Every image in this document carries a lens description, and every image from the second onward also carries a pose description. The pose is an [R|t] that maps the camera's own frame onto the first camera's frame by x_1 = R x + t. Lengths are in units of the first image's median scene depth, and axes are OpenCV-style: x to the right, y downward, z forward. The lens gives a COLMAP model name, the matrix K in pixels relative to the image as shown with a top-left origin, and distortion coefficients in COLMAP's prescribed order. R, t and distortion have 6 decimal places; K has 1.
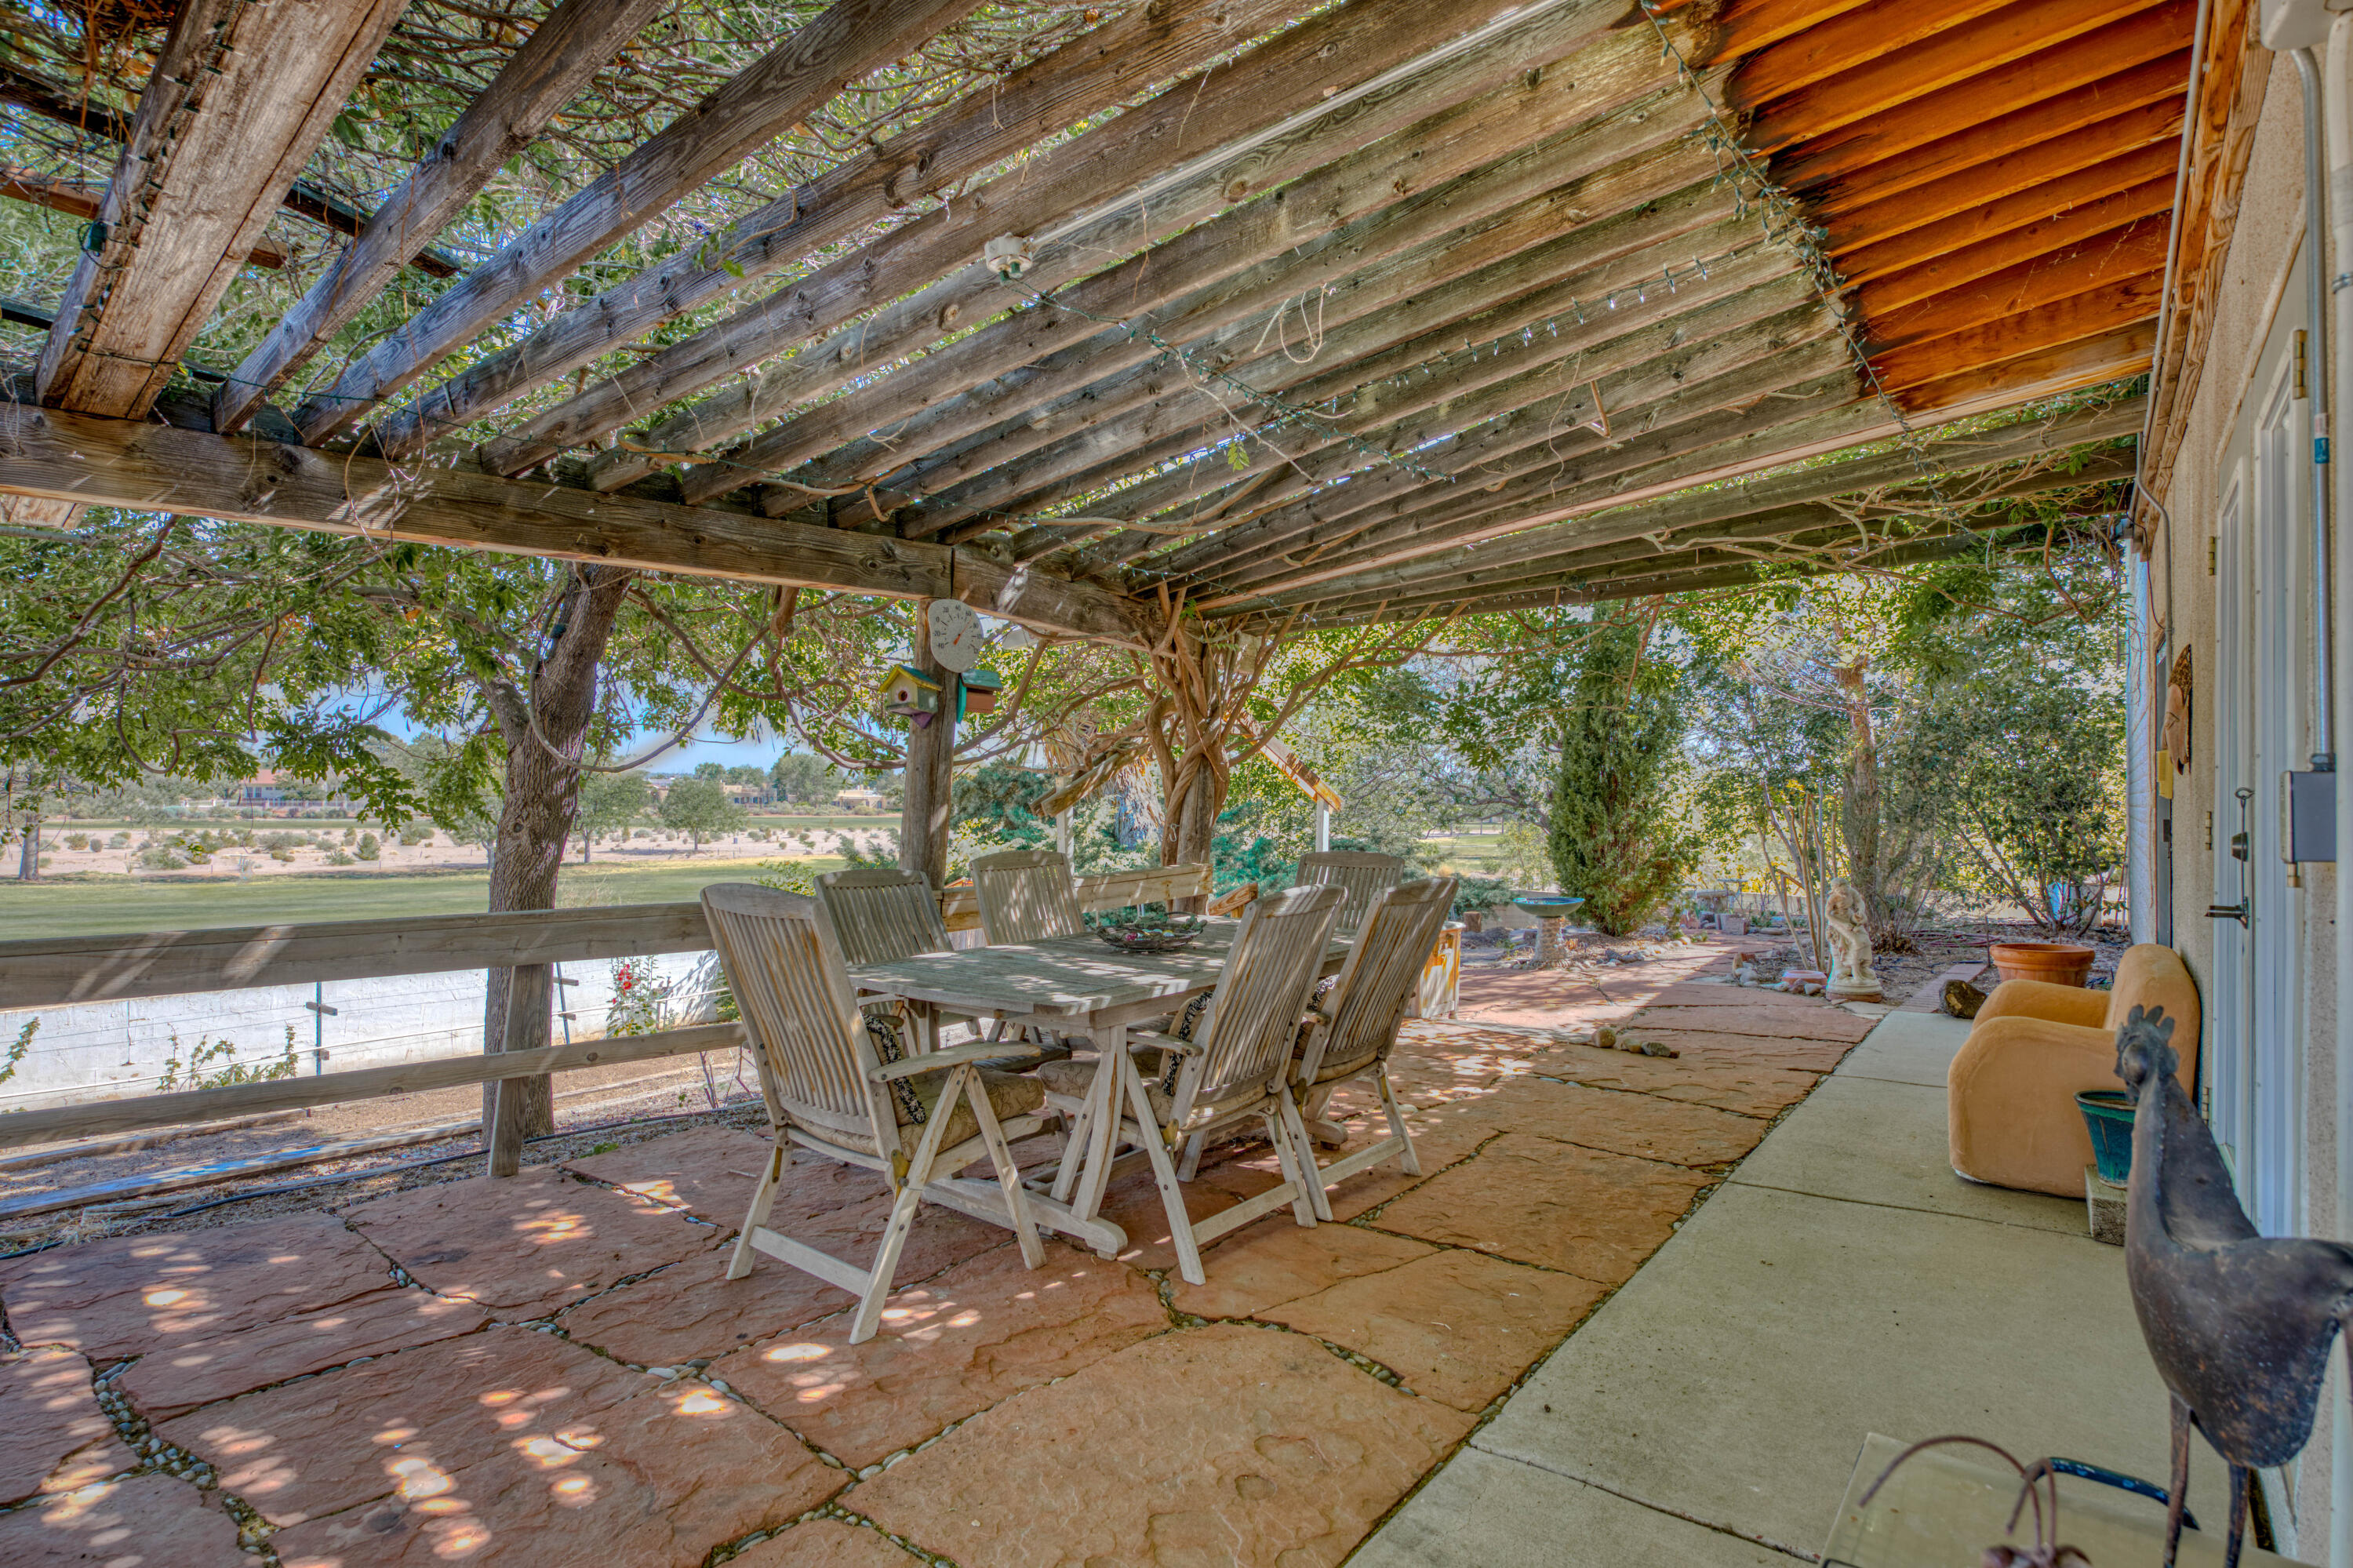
lens RADIAL K [[1170.6, 0, 1177.8], [0, 1170.6, 799.2], [0, 0, 1]] dist [0.006549, -0.000957]
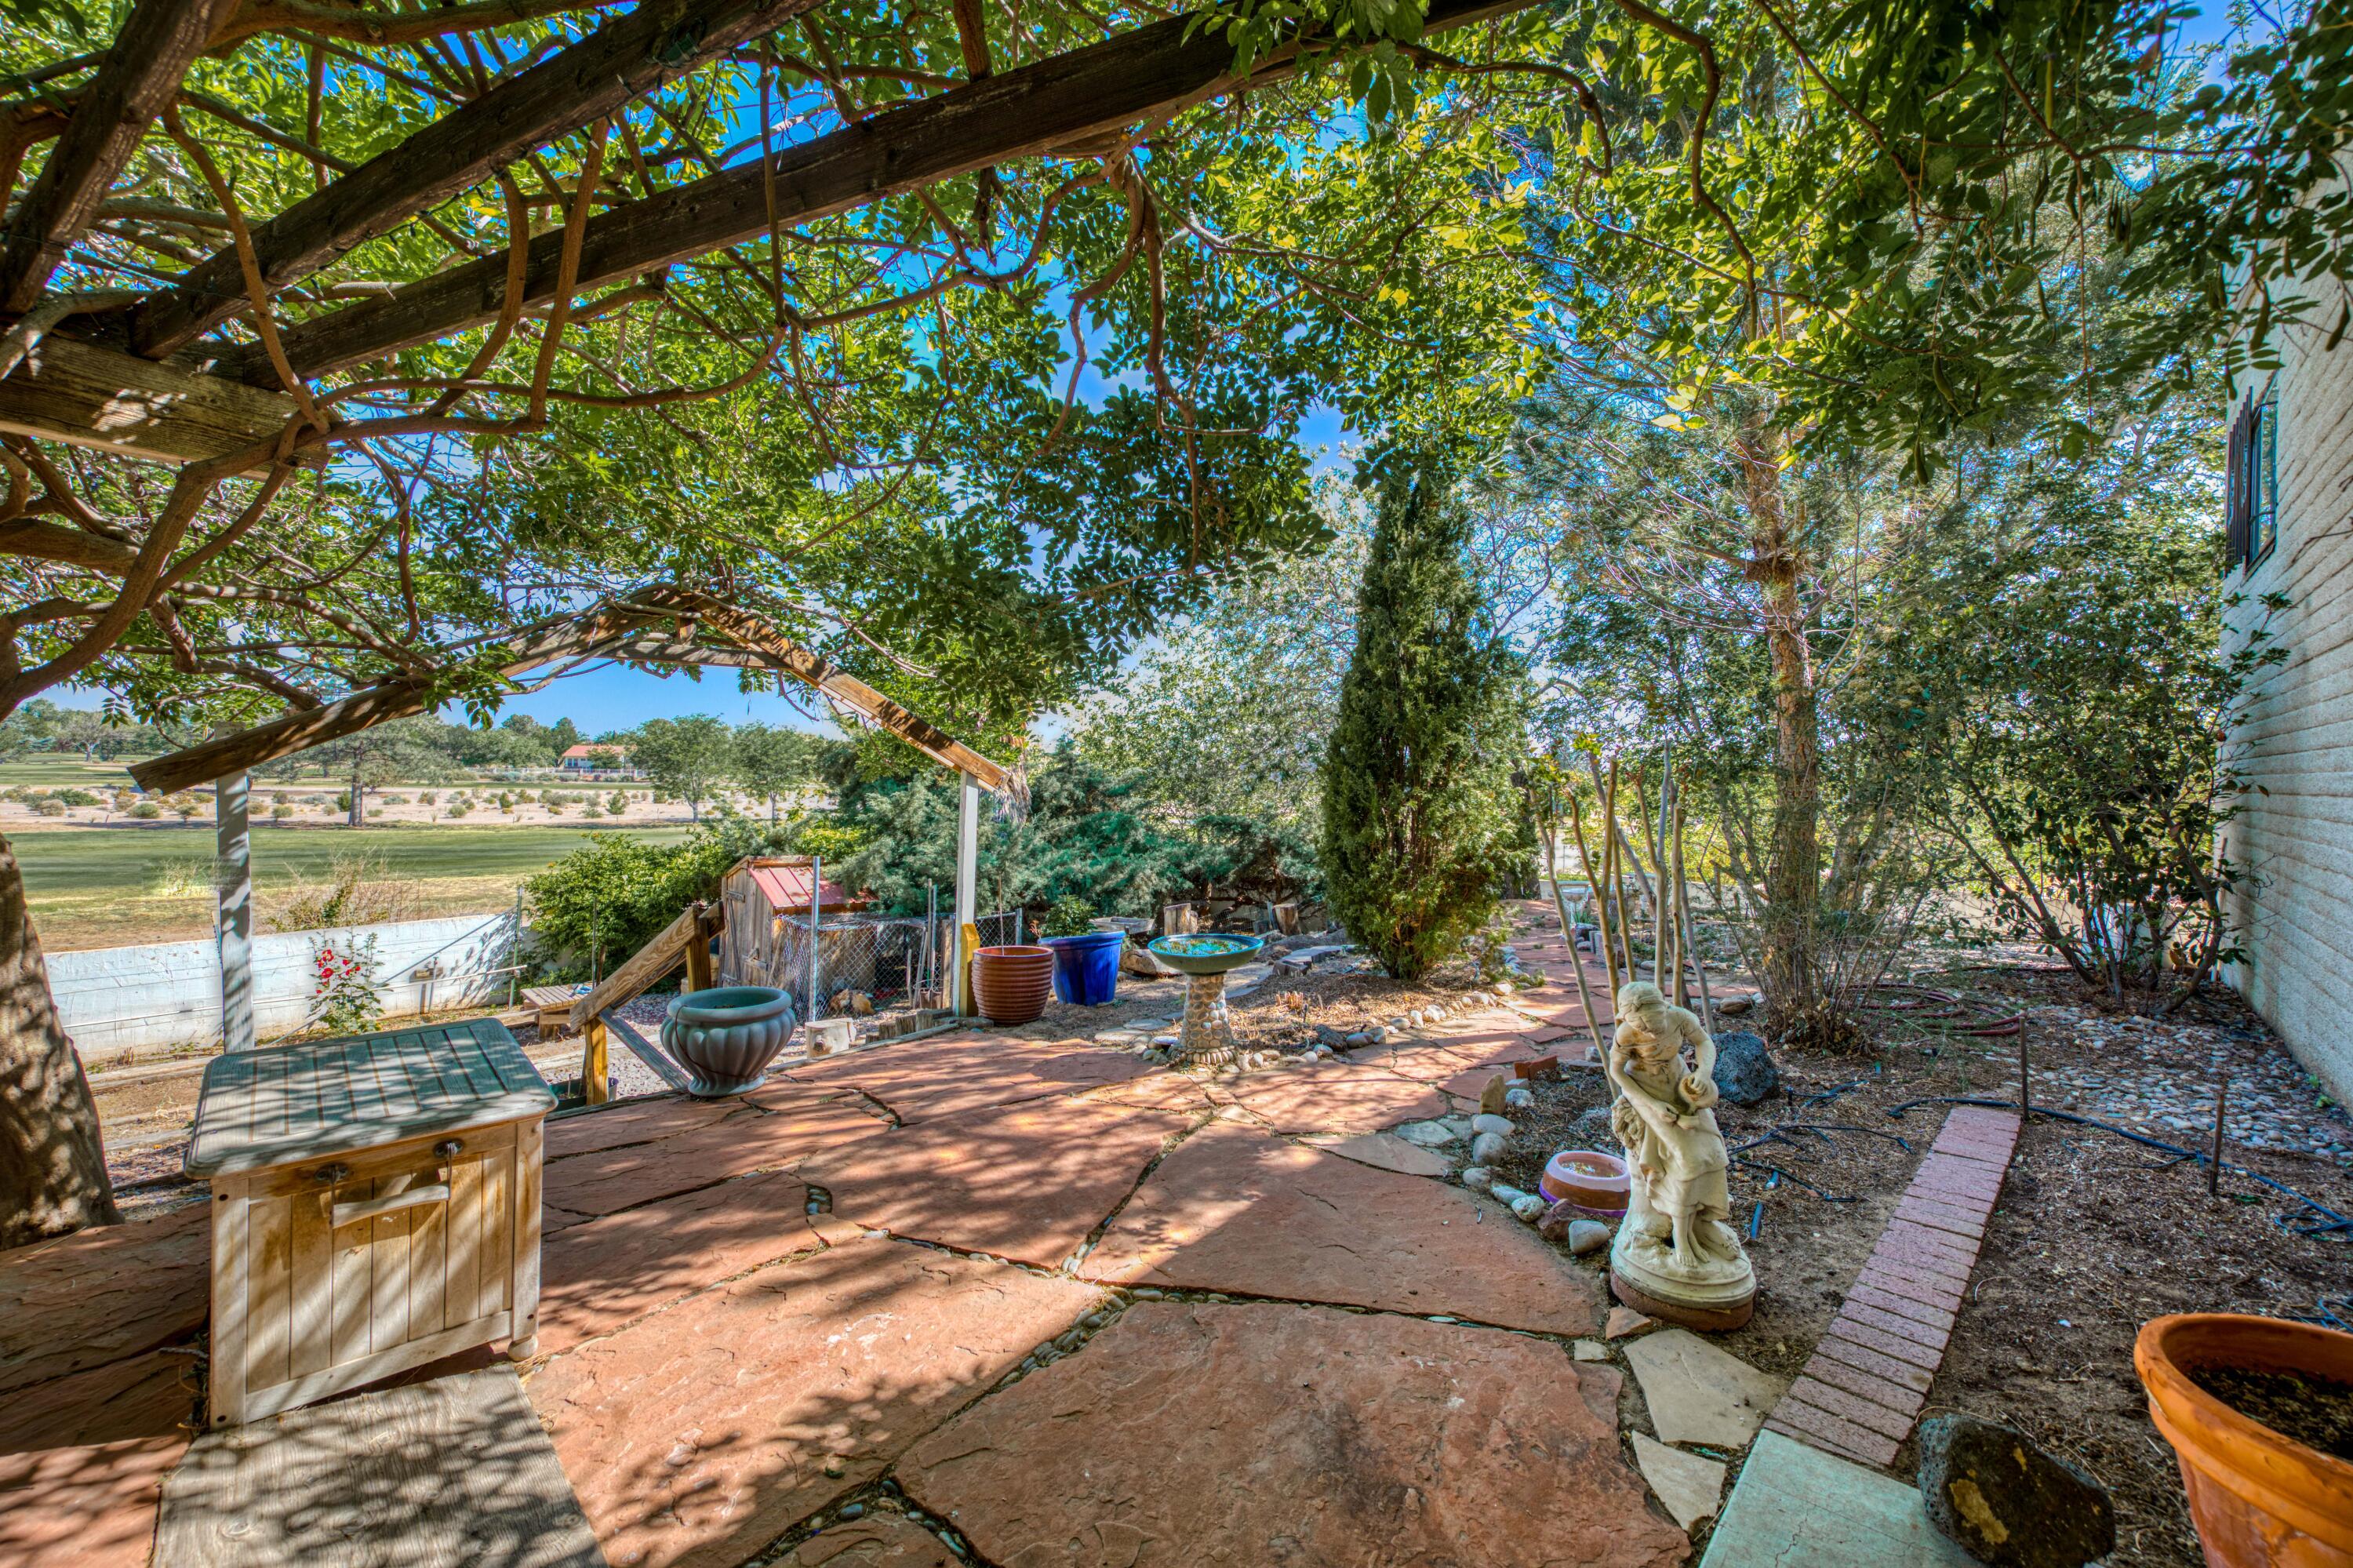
lens RADIAL K [[920.9, 0, 1170.0], [0, 920.9, 795.4], [0, 0, 1]] dist [-0.001841, -0.000900]
pose [[0.994468, 0.011397, -0.104422, 0.283180], [-0.008855, 0.999654, 0.024773, 0.000312], [0.104668, -0.023711, 0.994225, 0.442369]]
